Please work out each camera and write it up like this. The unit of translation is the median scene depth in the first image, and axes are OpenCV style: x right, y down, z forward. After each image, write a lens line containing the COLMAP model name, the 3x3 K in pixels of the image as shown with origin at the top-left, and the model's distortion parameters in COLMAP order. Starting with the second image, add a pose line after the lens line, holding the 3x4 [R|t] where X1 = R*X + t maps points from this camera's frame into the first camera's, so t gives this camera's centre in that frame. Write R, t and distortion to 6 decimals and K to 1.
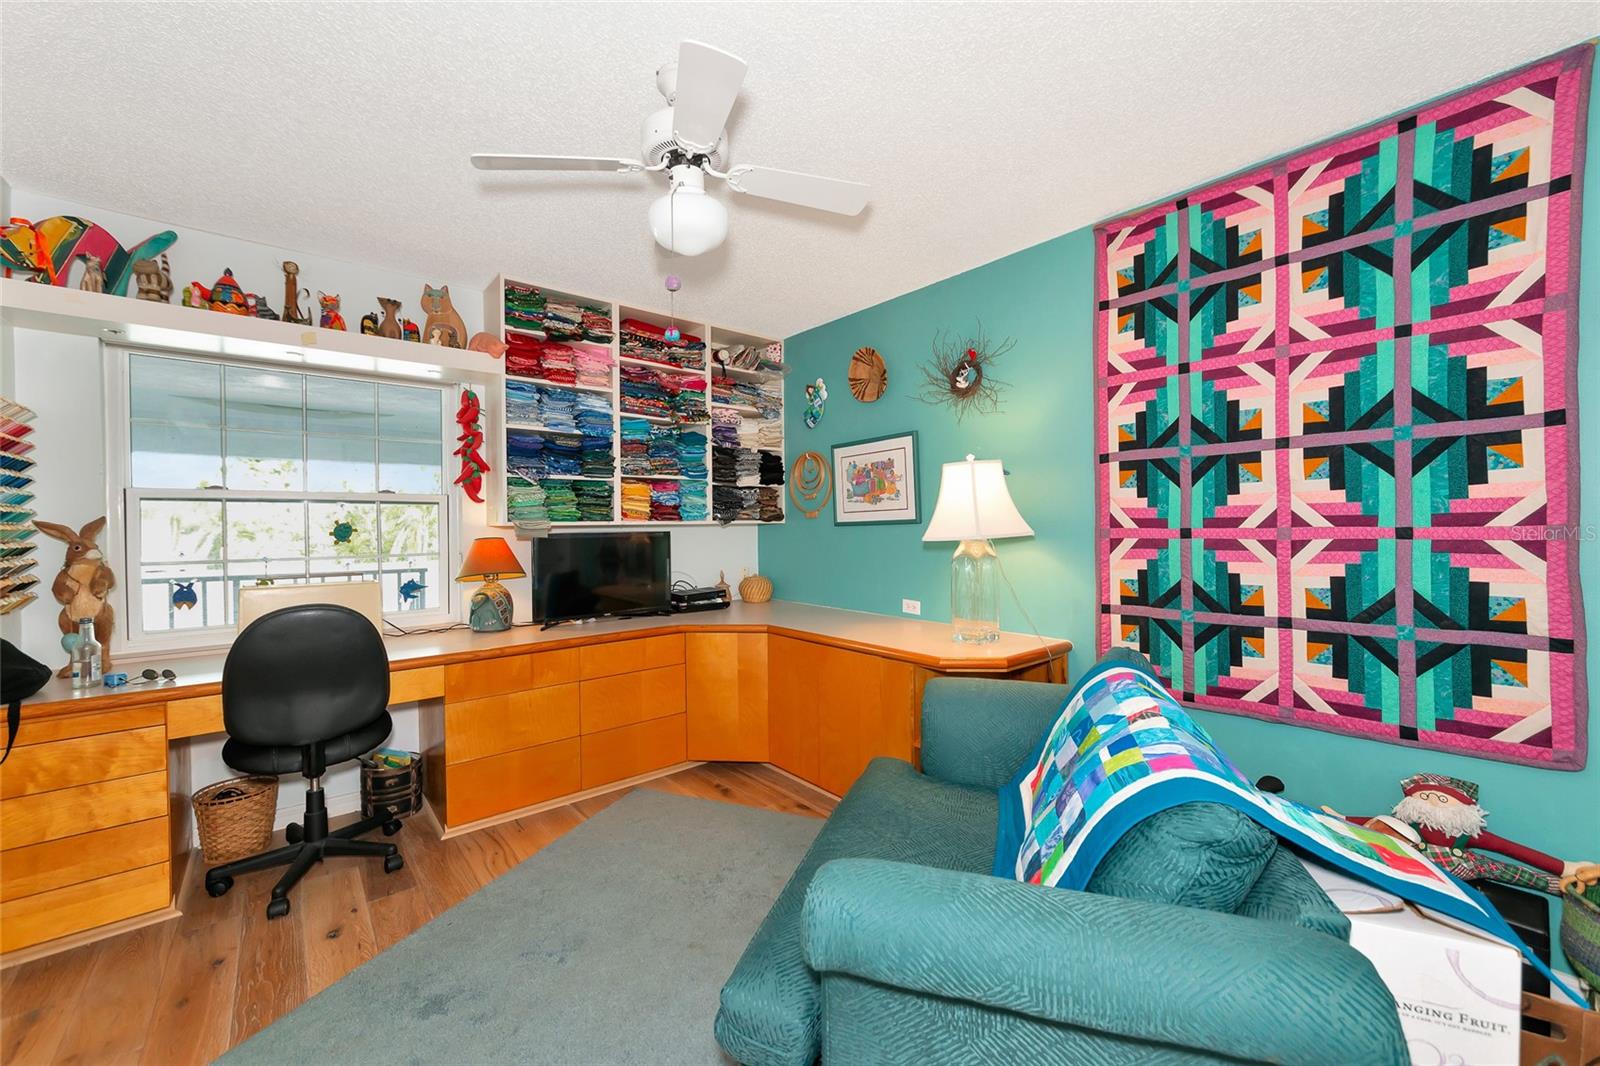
lens RADIAL K [[626.2, 0, 806.6], [0, 626.2, 531.7], [0, 0, 1]] dist [0.000085, -0.000279]
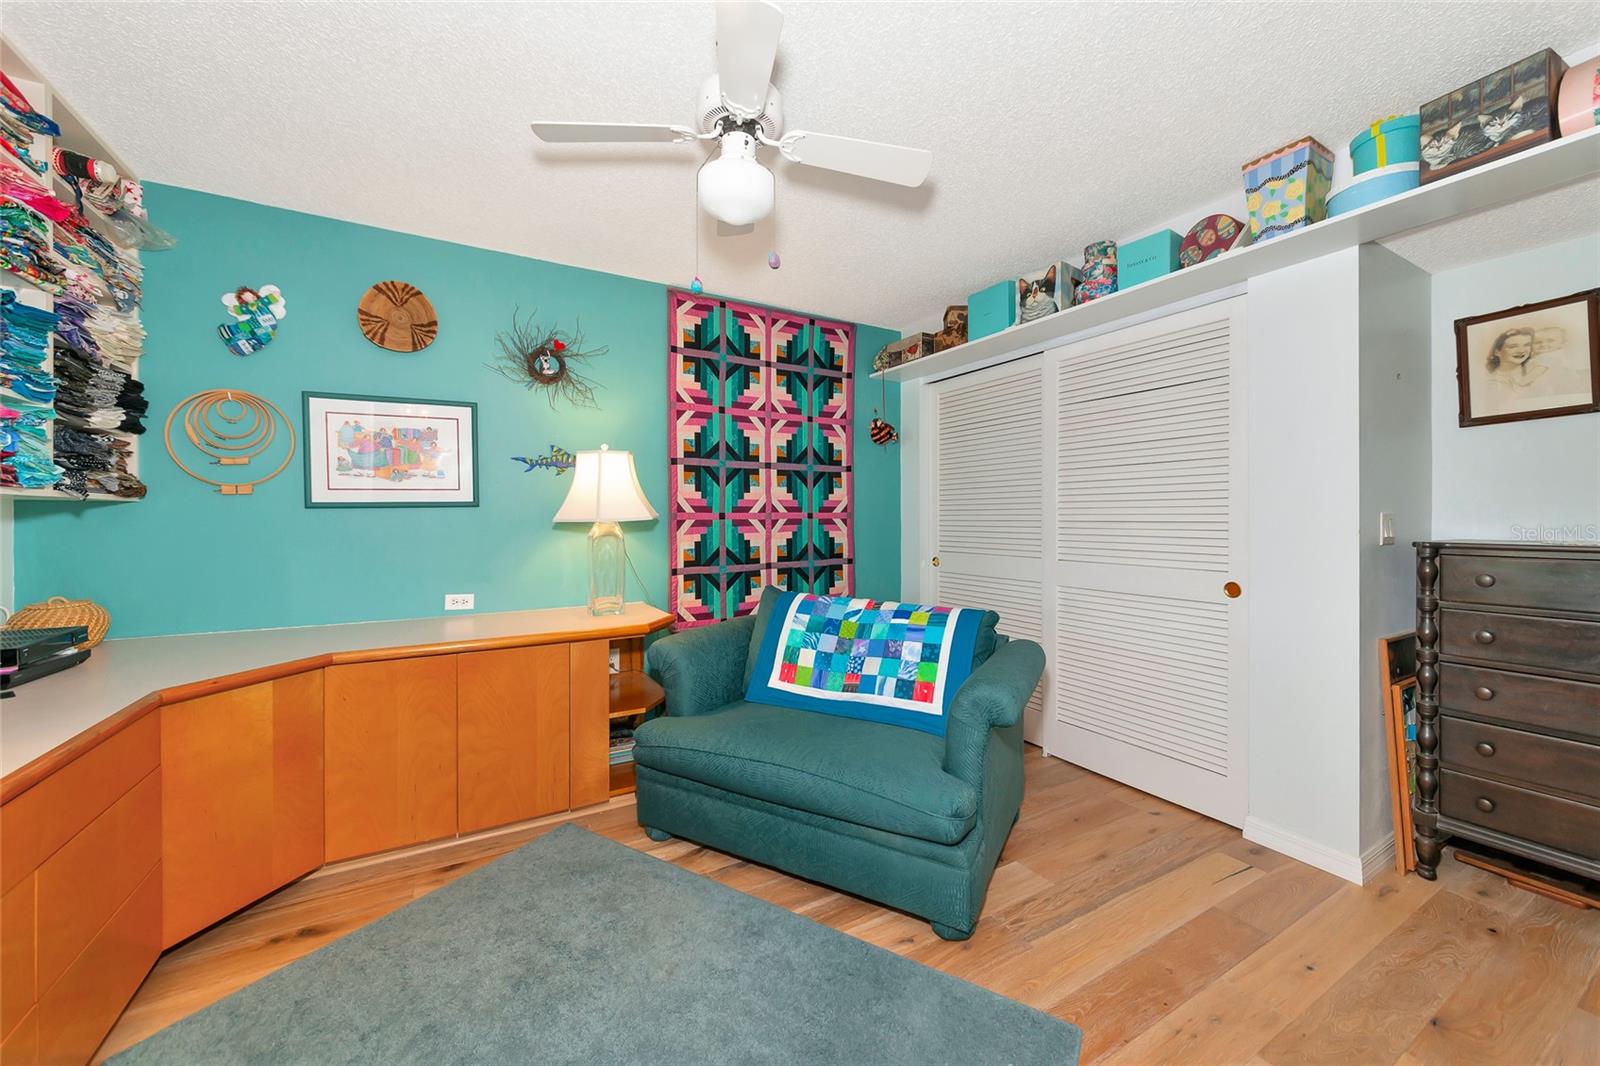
lens RADIAL K [[588.4, 0, 809.6], [0, 588.4, 520.2], [0, 0, 1]] dist [0.000101, 0.000068]
pose [[0.178390, 0.003992, 0.983952, -0.738021], [0.010705, 0.999925, -0.005998, 0.022032], [-0.983902, 0.011603, 0.178334, 0.491850]]
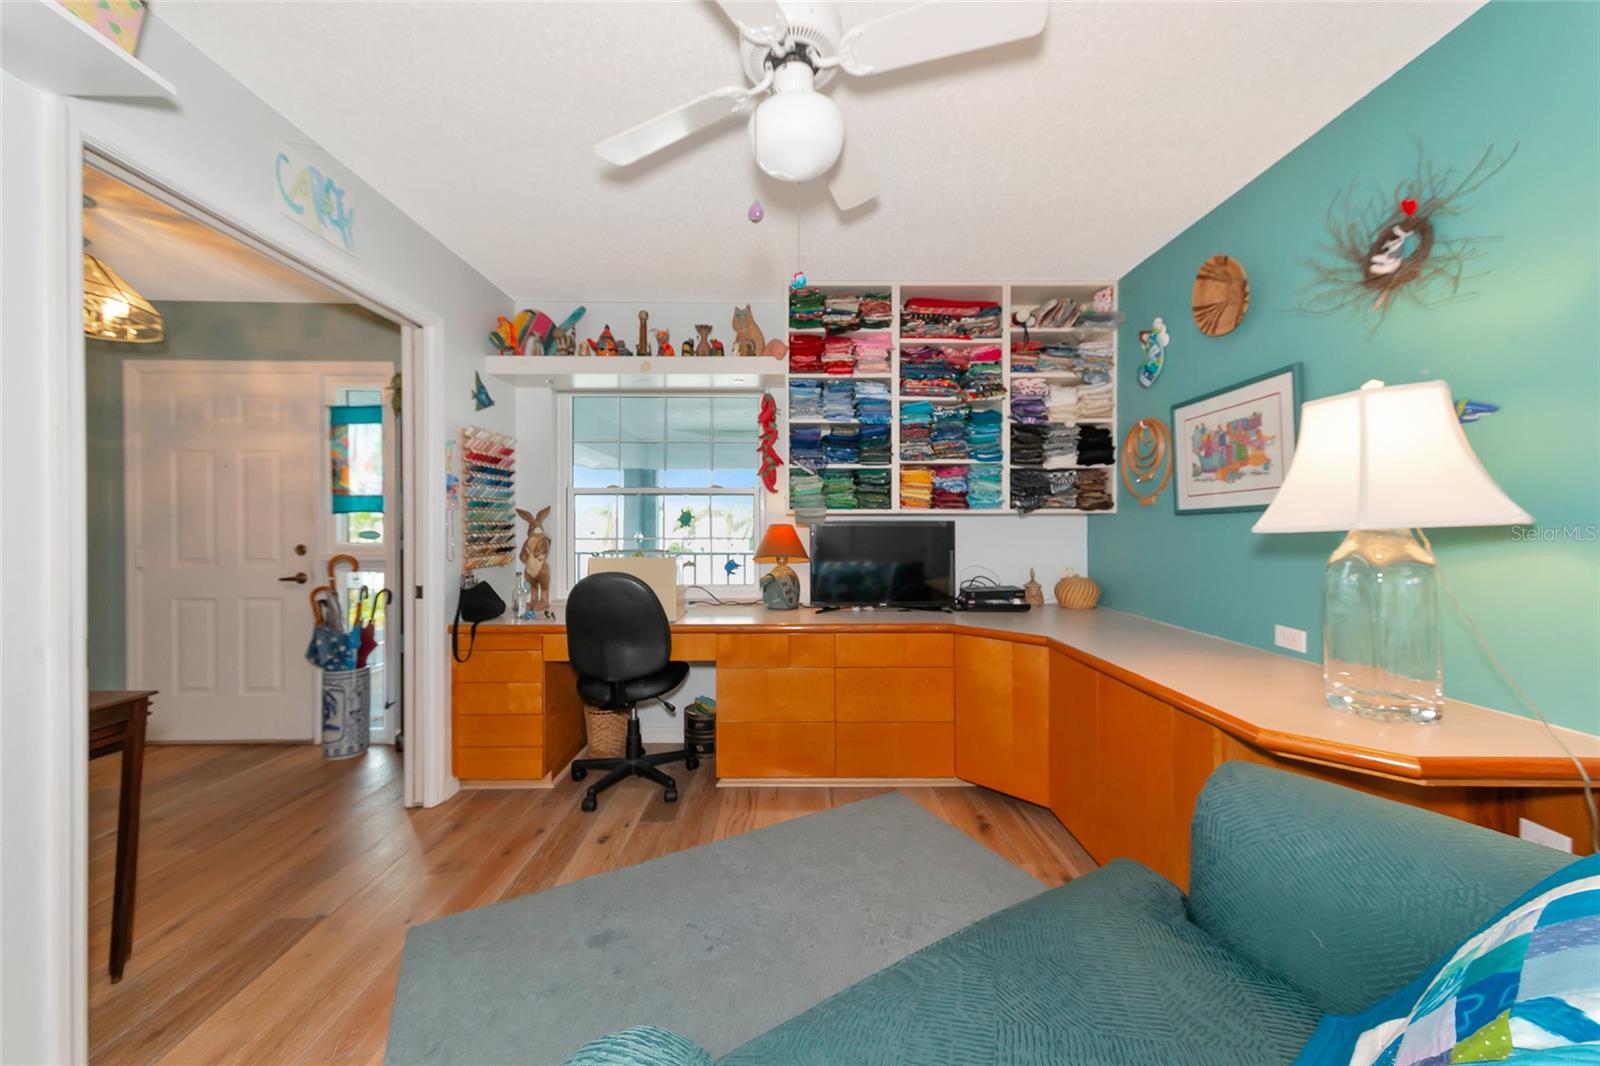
lens RADIAL K [[583.2, 0, 806.4], [0, 583.2, 528.2], [0, 0, 1]] dist [0.005155, 0.000923]
pose [[0.768893, 0.011486, -0.639274, 0.223019], [-0.013222, 0.999910, 0.002063, 0.016167], [0.639240, 0.006866, 0.768976, 0.286625]]
